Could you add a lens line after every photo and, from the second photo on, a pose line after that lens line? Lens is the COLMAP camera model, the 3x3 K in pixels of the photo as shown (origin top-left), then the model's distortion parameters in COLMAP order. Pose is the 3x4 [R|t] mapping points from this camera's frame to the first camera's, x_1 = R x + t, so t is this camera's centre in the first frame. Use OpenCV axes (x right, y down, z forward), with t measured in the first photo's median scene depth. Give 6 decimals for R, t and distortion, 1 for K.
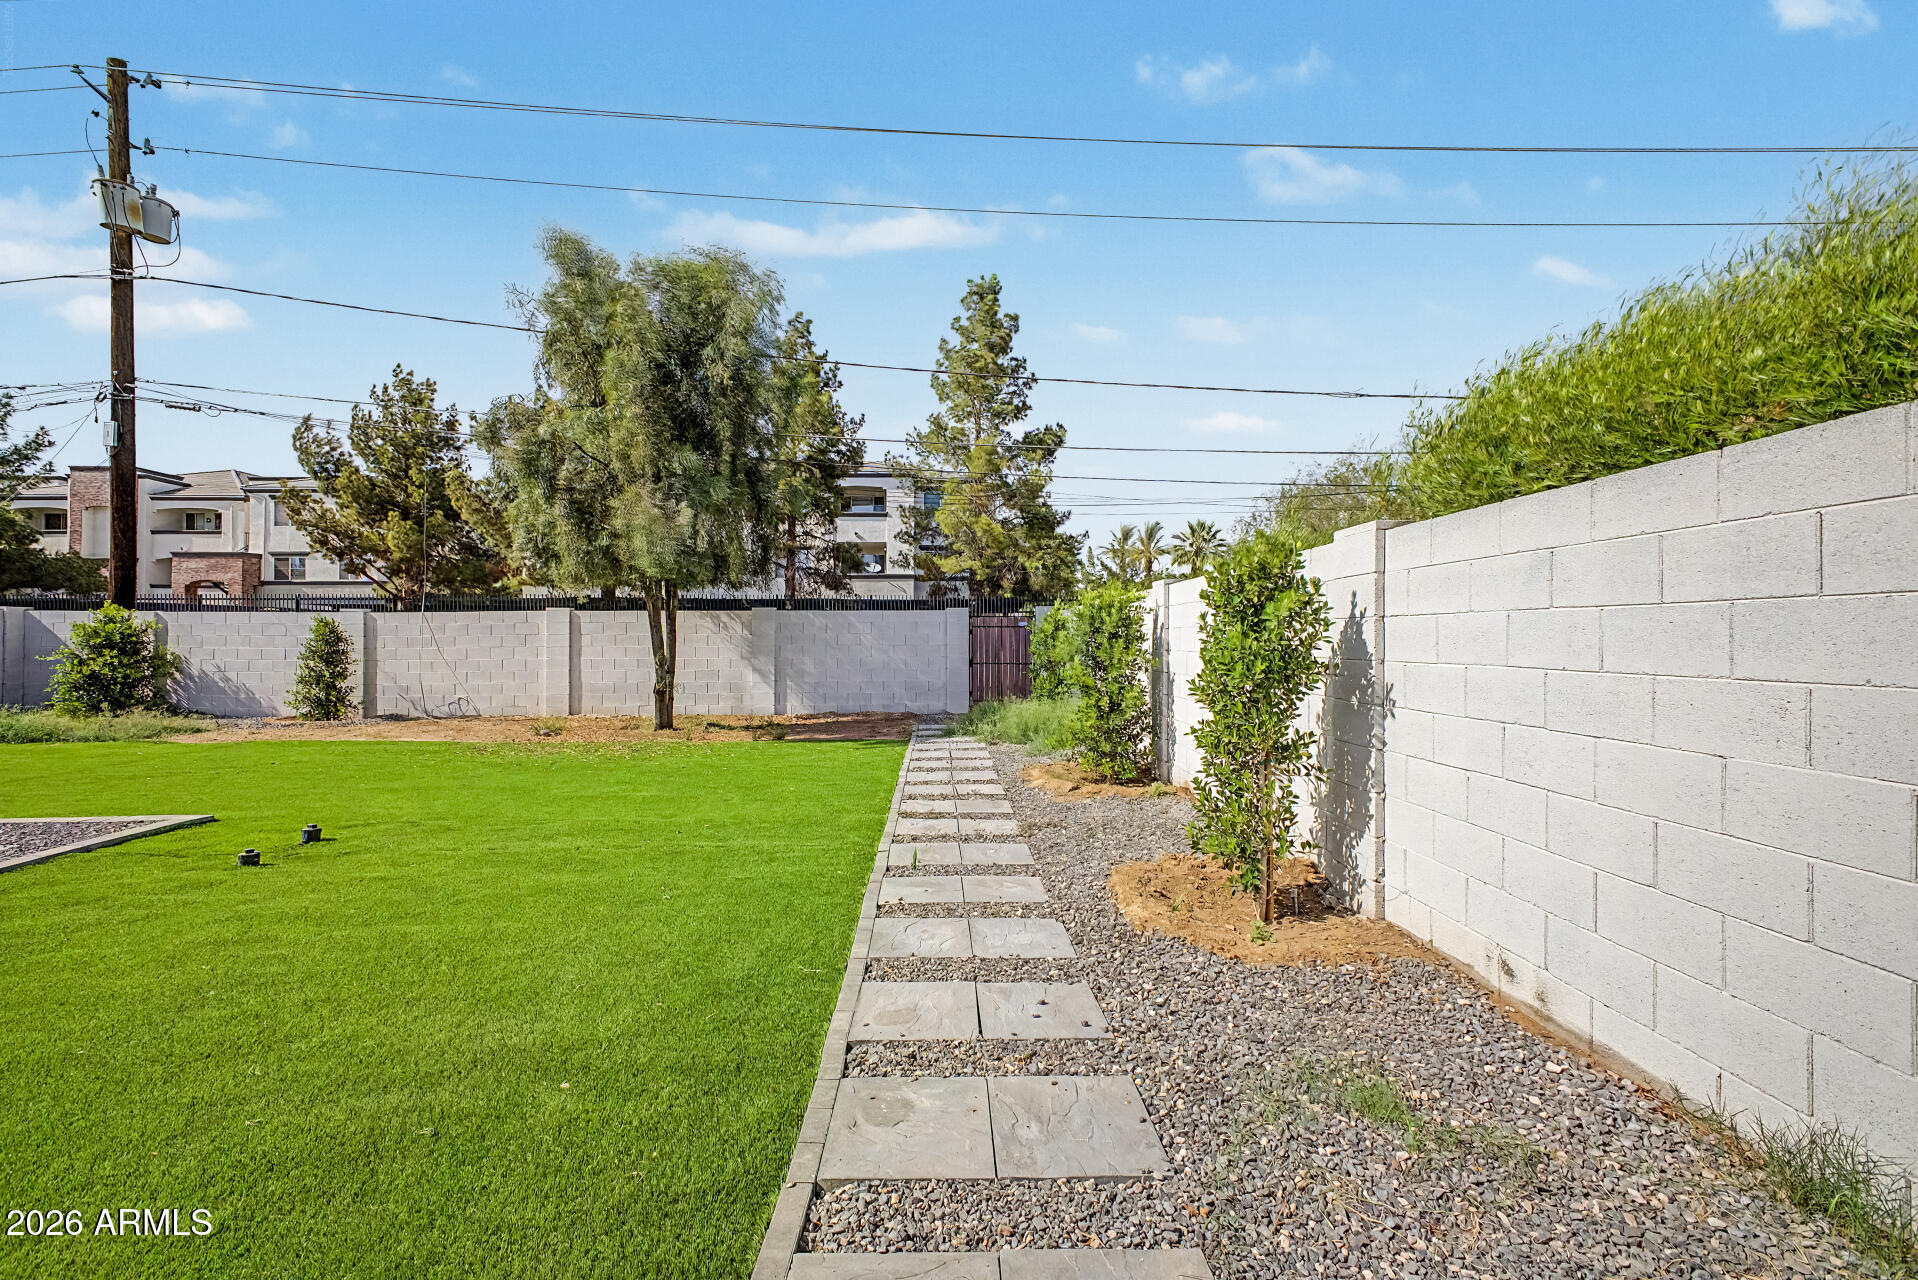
lens RADIAL K [[764.7, 0, 970.5], [0, 764.7, 634.7], [0, 0, 1]] dist [0.001499, 0.000052]
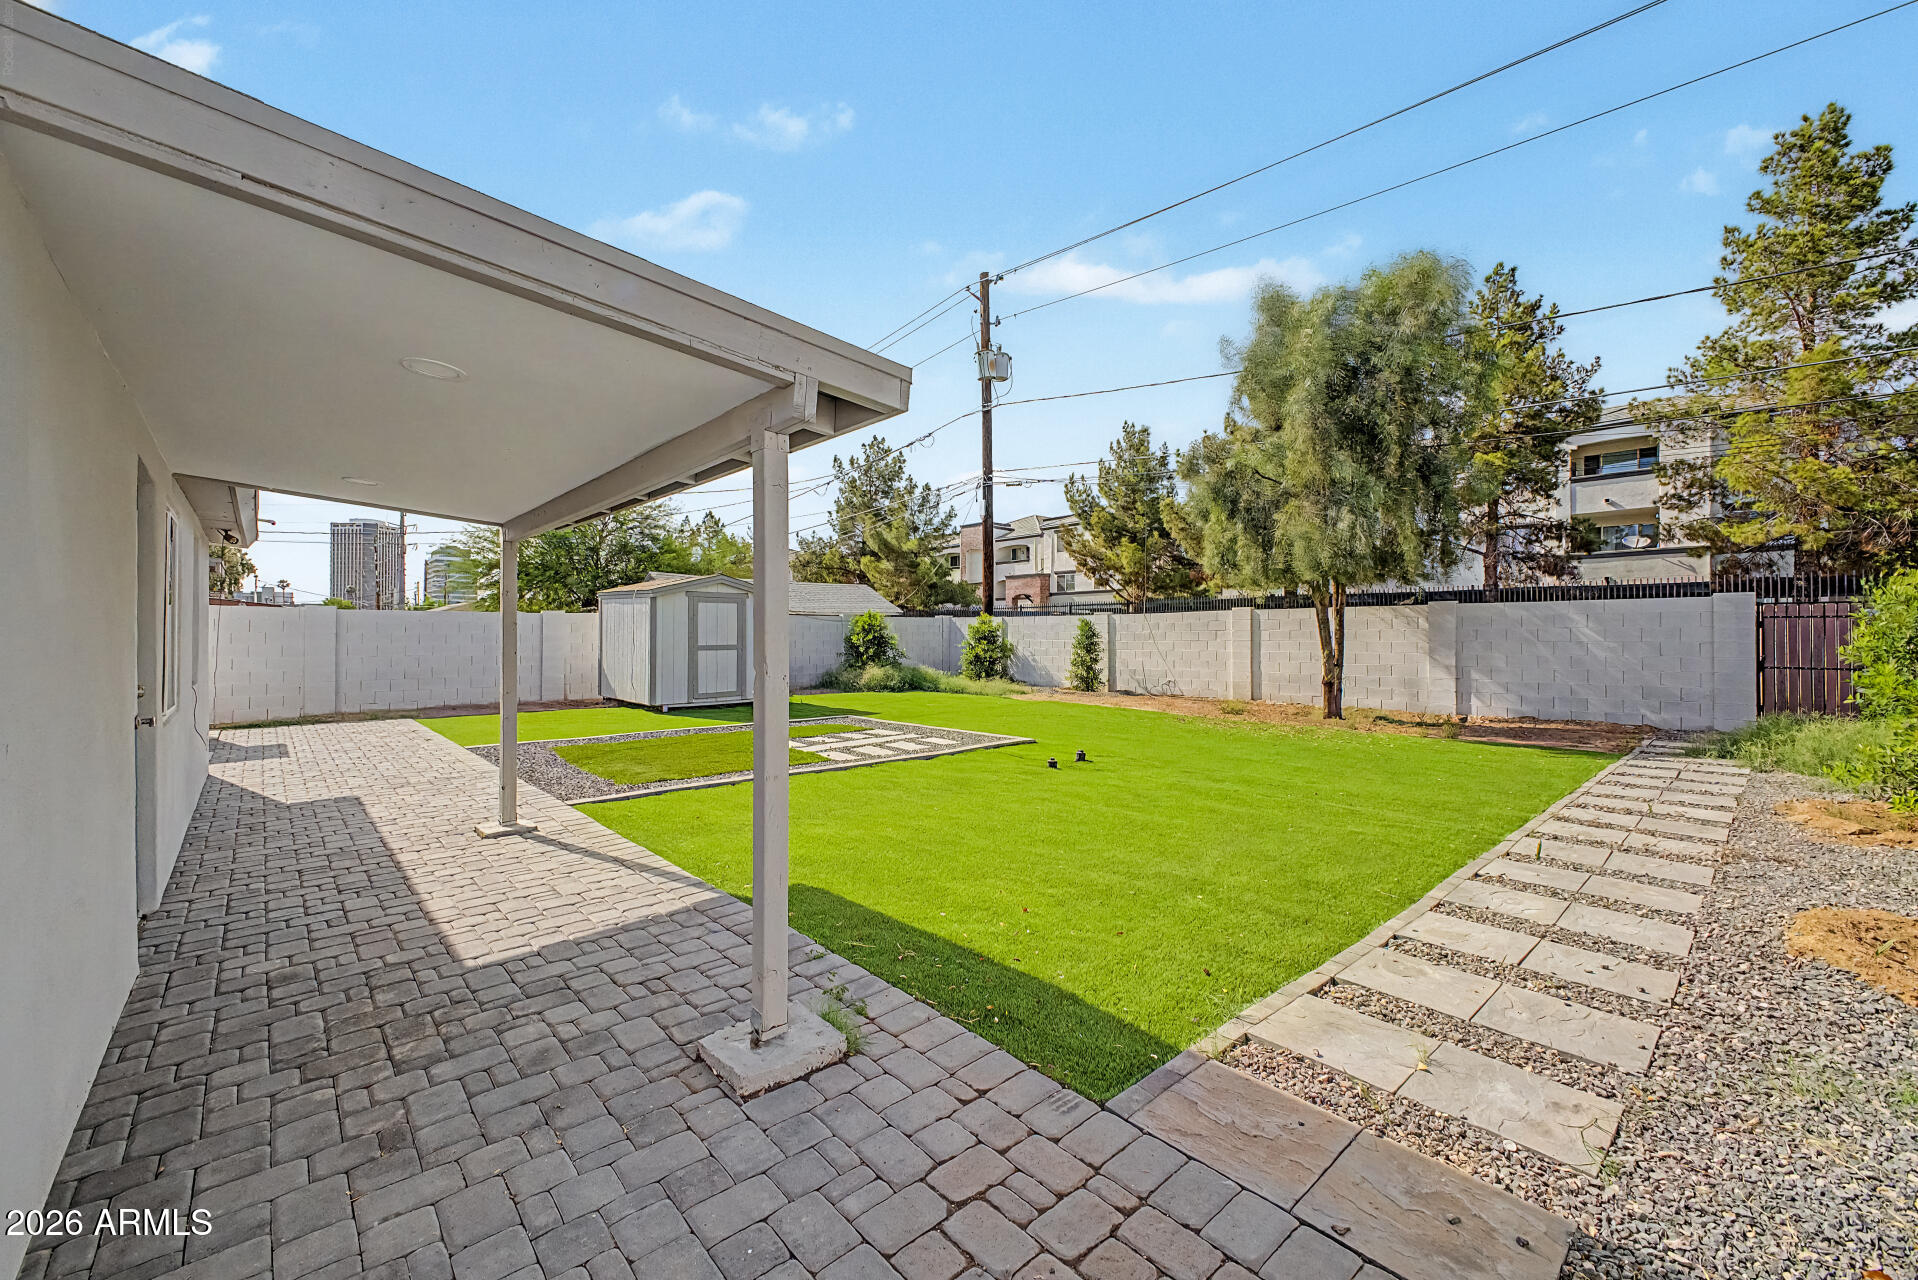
lens RADIAL K [[764.7, 0, 956.8], [0, 764.7, 624.4], [0, 0, 1]] dist [0.001499, 0.000052]
pose [[0.646897, -0.010169, -0.762510, 0.065038], [0.004031, 0.999943, -0.009915, 0.000574], [0.762567, 0.003340, 0.646901, -0.078537]]
